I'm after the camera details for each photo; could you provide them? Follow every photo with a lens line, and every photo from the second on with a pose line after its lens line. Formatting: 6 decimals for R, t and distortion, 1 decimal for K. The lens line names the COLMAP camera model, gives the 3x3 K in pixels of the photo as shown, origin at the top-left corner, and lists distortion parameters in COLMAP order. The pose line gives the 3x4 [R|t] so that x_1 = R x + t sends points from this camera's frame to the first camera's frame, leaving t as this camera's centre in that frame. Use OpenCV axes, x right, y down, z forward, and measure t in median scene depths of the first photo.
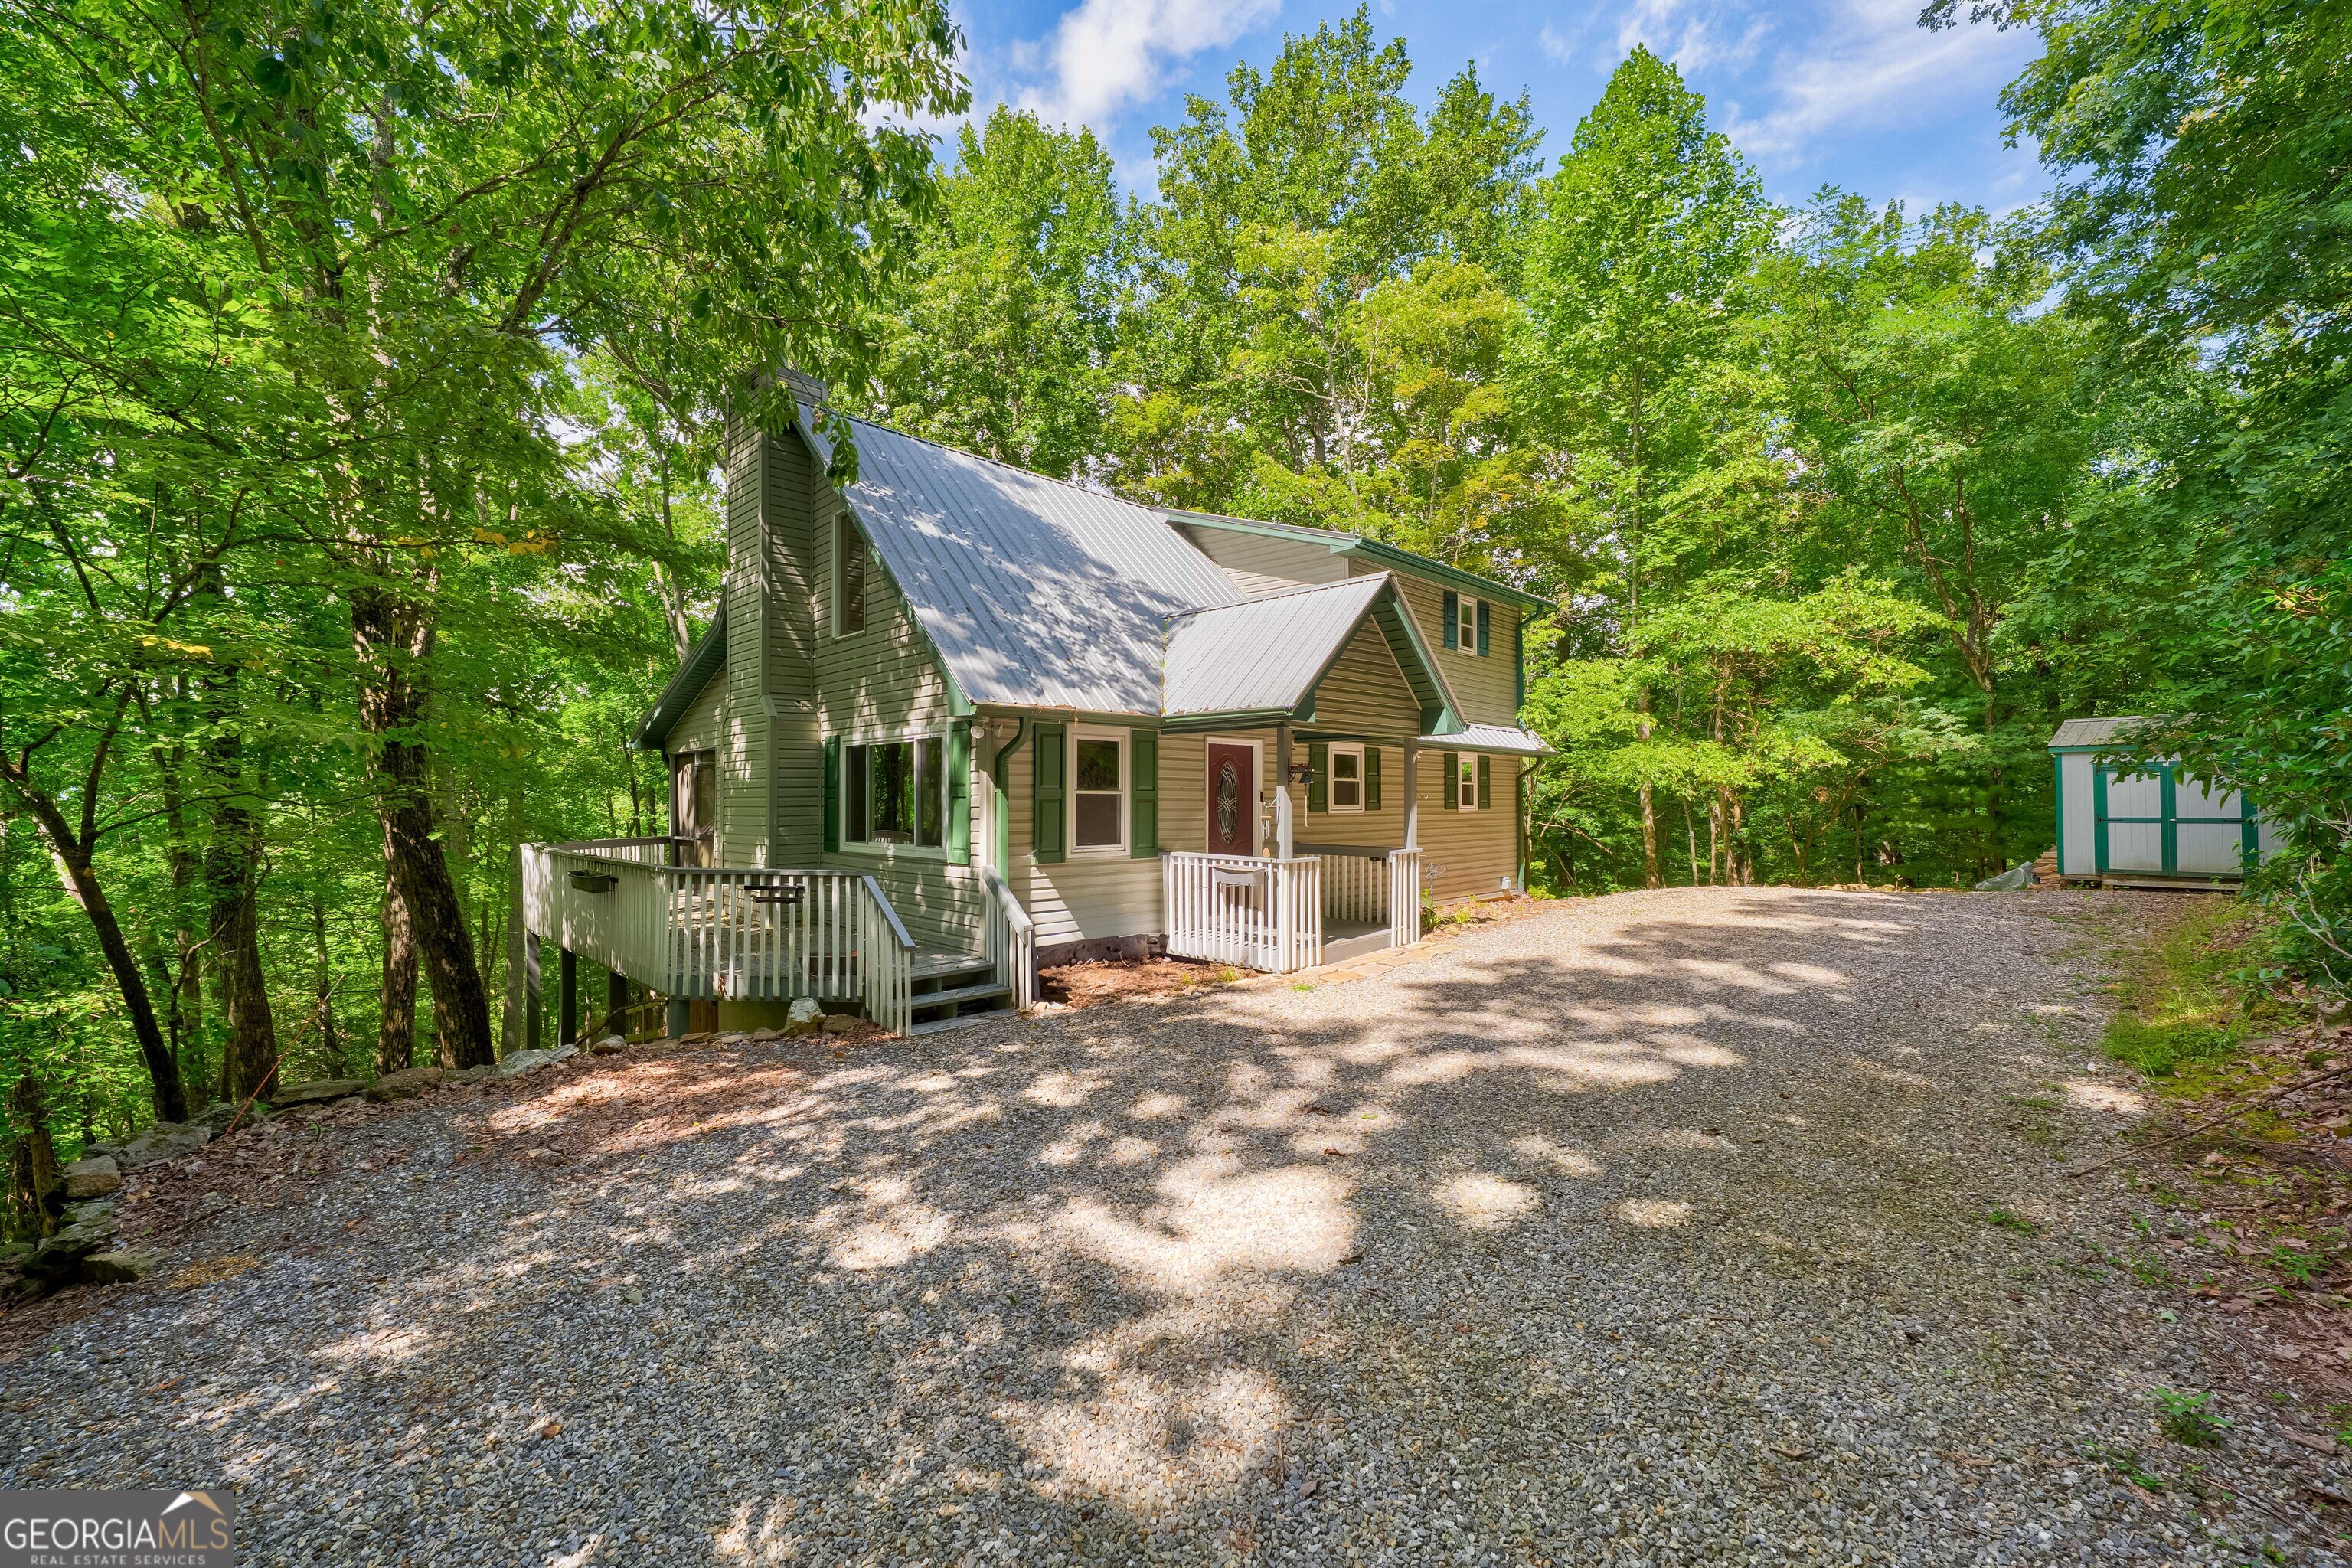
lens RADIAL K [[959.2, 0, 1192.1], [0, 959.2, 789.1], [0, 0, 1]] dist [-0.000541, -0.000080]
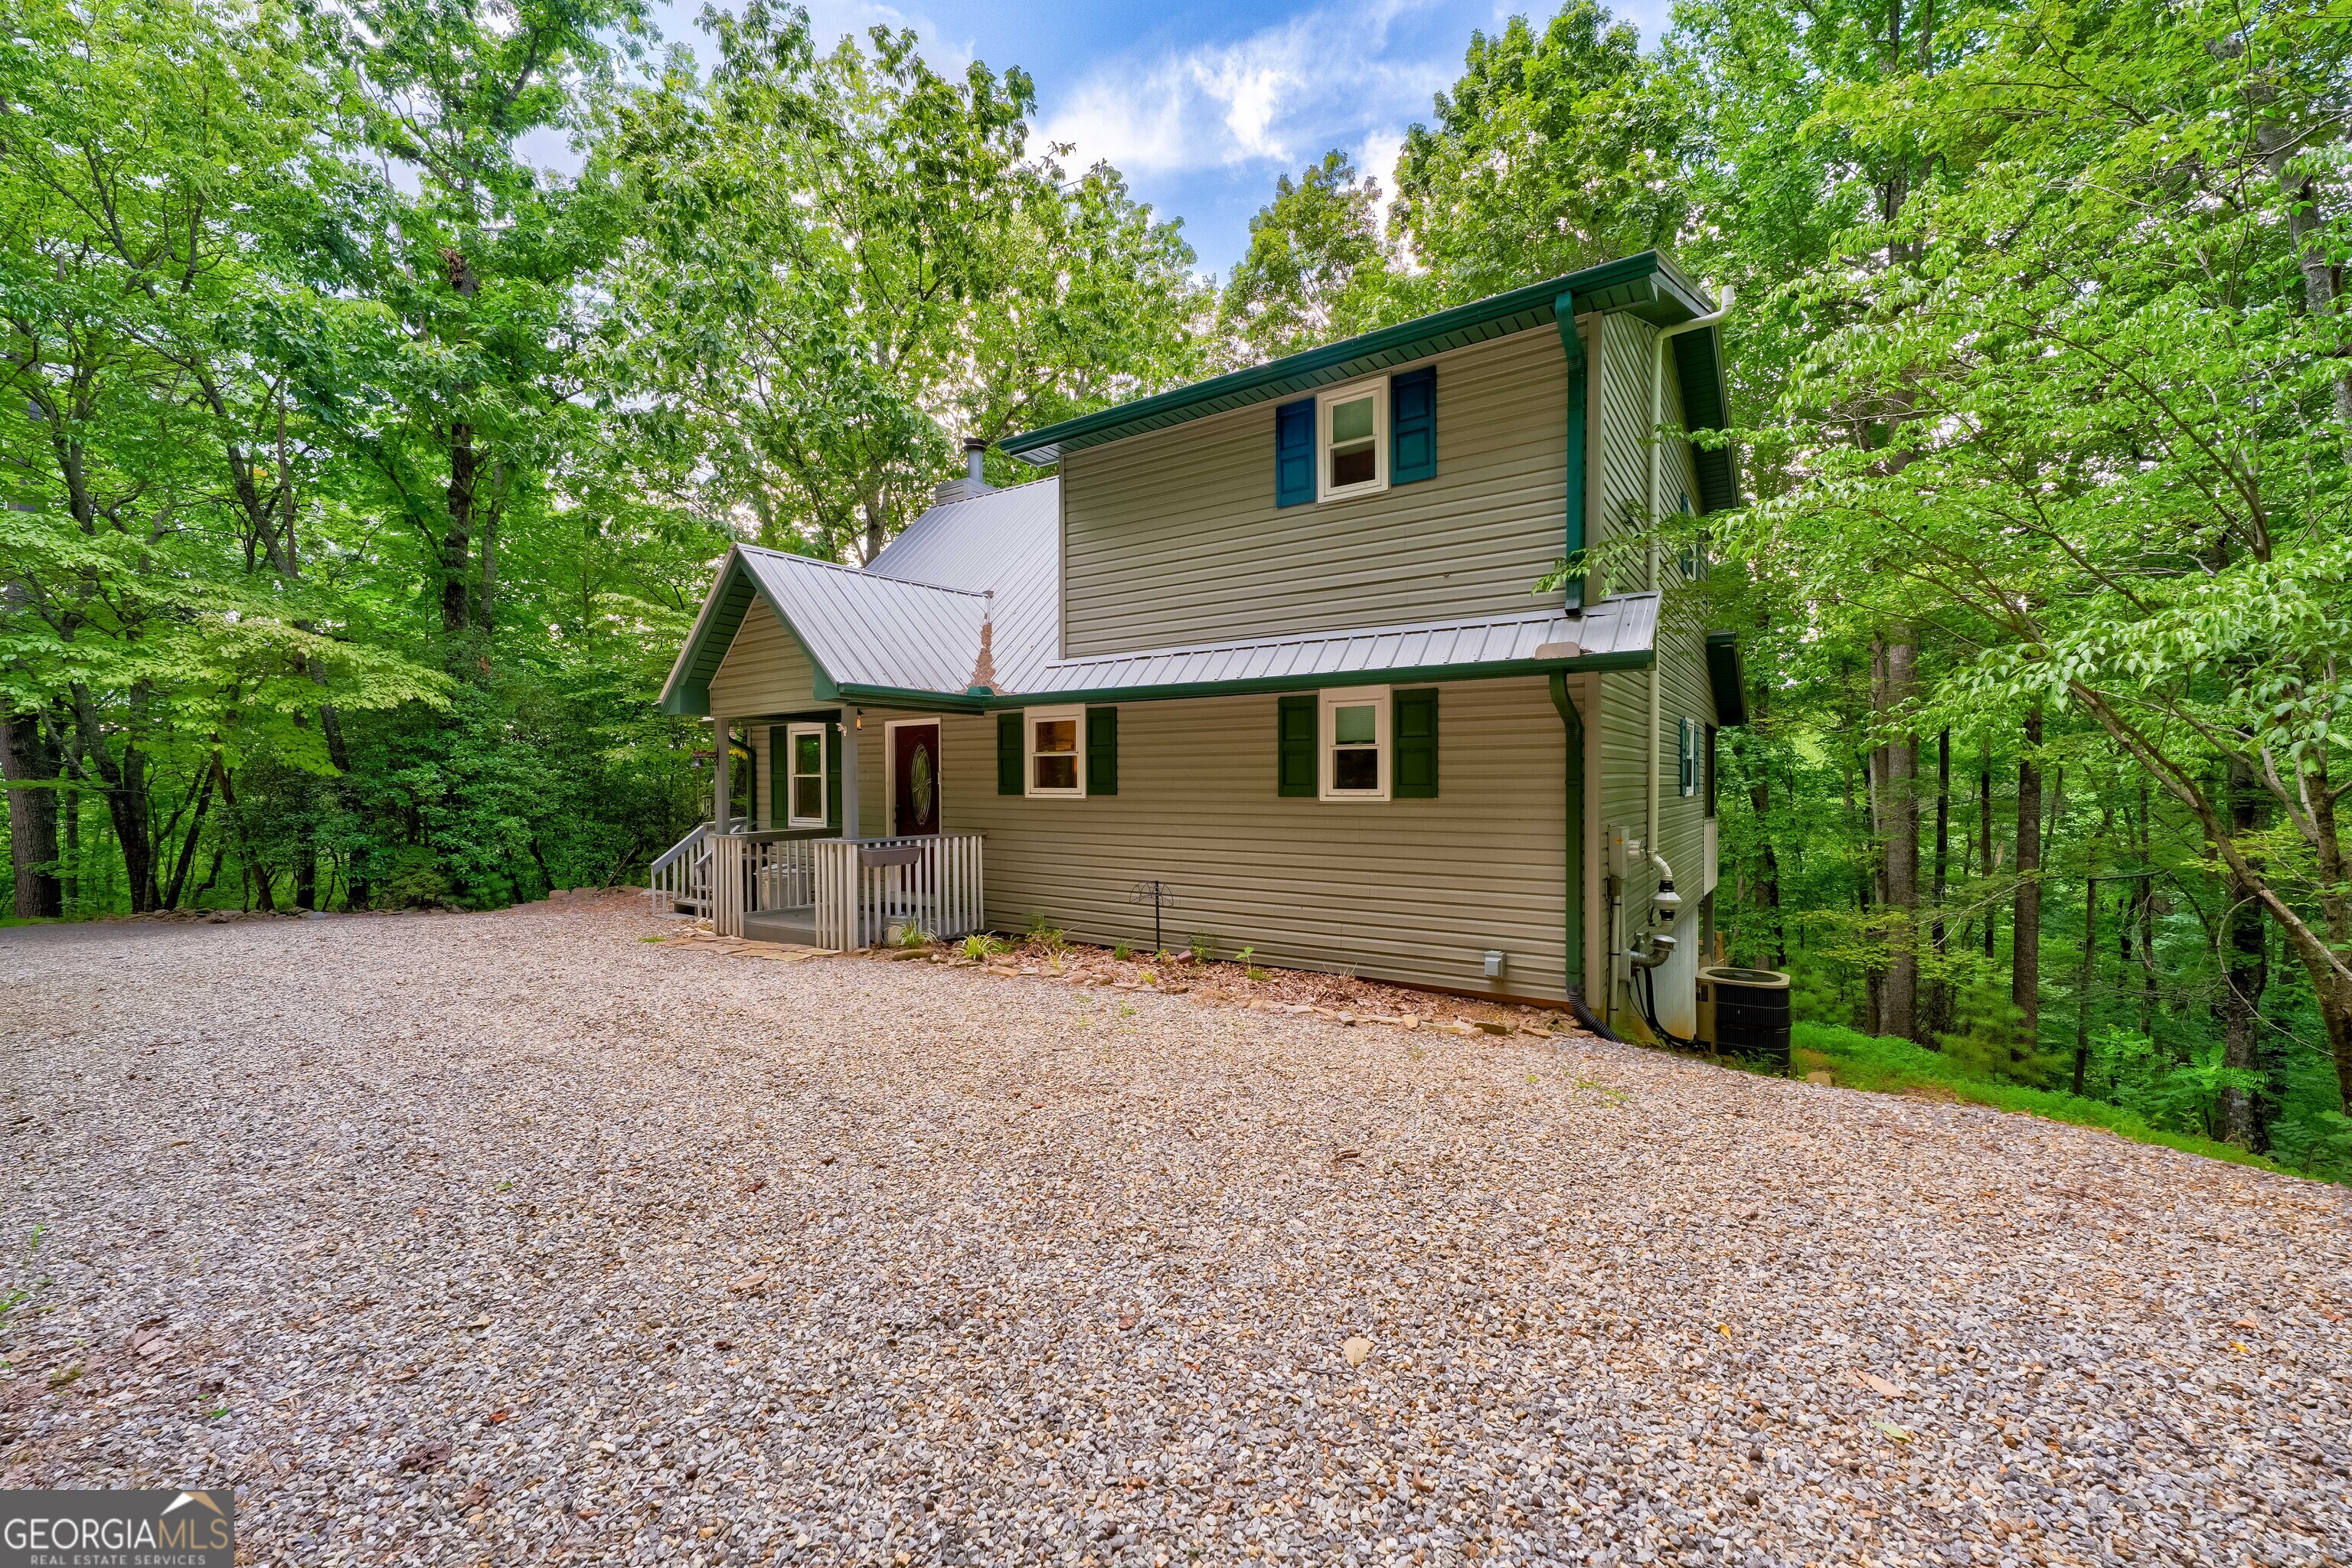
lens RADIAL K [[925.3, 0, 1188.2], [0, 925.3, 790.0], [0, 0, 1]] dist [-0.000914, -0.000086]
pose [[0.180195, 0.013178, -0.983543, 0.911194], [0.017913, 0.999700, 0.016676, 0.008120], [0.983468, -0.020623, 0.179905, 0.980951]]
